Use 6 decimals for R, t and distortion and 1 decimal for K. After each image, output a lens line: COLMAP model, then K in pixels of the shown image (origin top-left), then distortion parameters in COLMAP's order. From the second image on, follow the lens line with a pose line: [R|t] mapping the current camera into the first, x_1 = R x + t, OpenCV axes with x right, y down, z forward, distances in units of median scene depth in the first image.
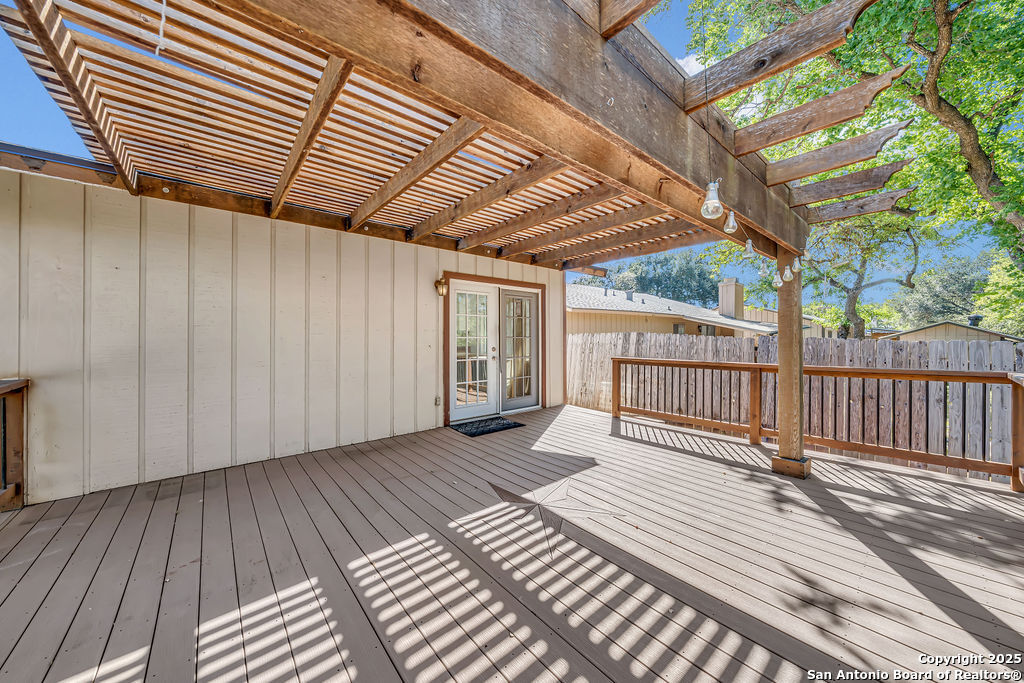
lens RADIAL K [[353.3, 0, 513.1], [0, 353.3, 337.1], [0, 0, 1]] dist [-0.000366, -0.000024]
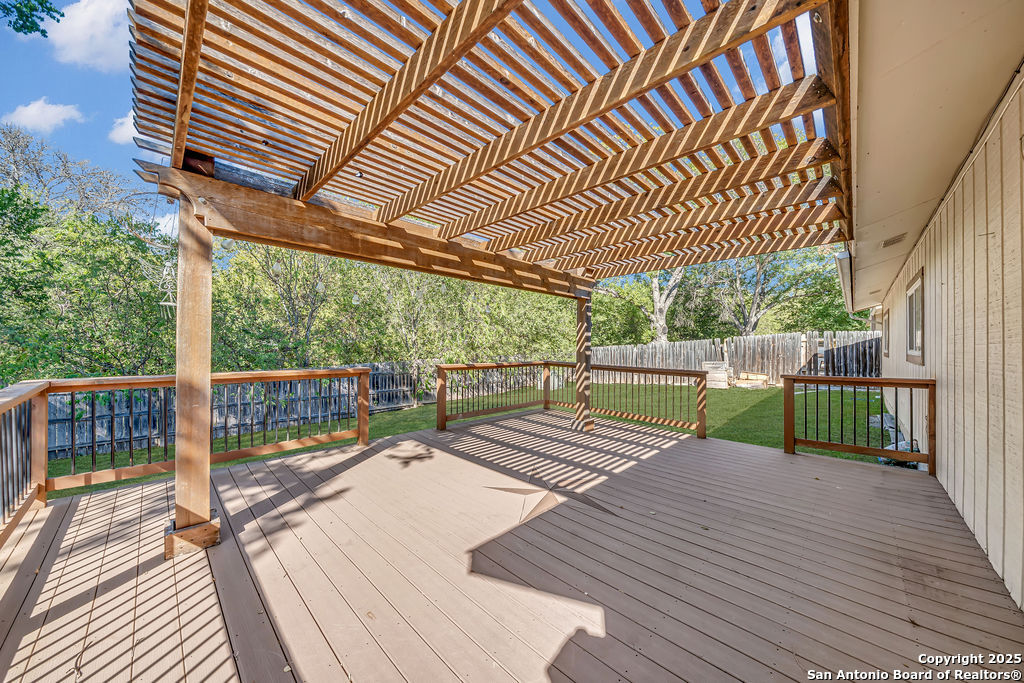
lens RADIAL K [[353.3, 0, 510.4], [0, 353.3, 343.3], [0, 0, 1]] dist [-0.000366, -0.000024]
pose [[-0.995755, 0.002158, -0.092020, 0.302029], [0.001954, 0.999995, 0.002308, 0.000614], [0.092025, 0.002118, -0.995754, 2.141948]]
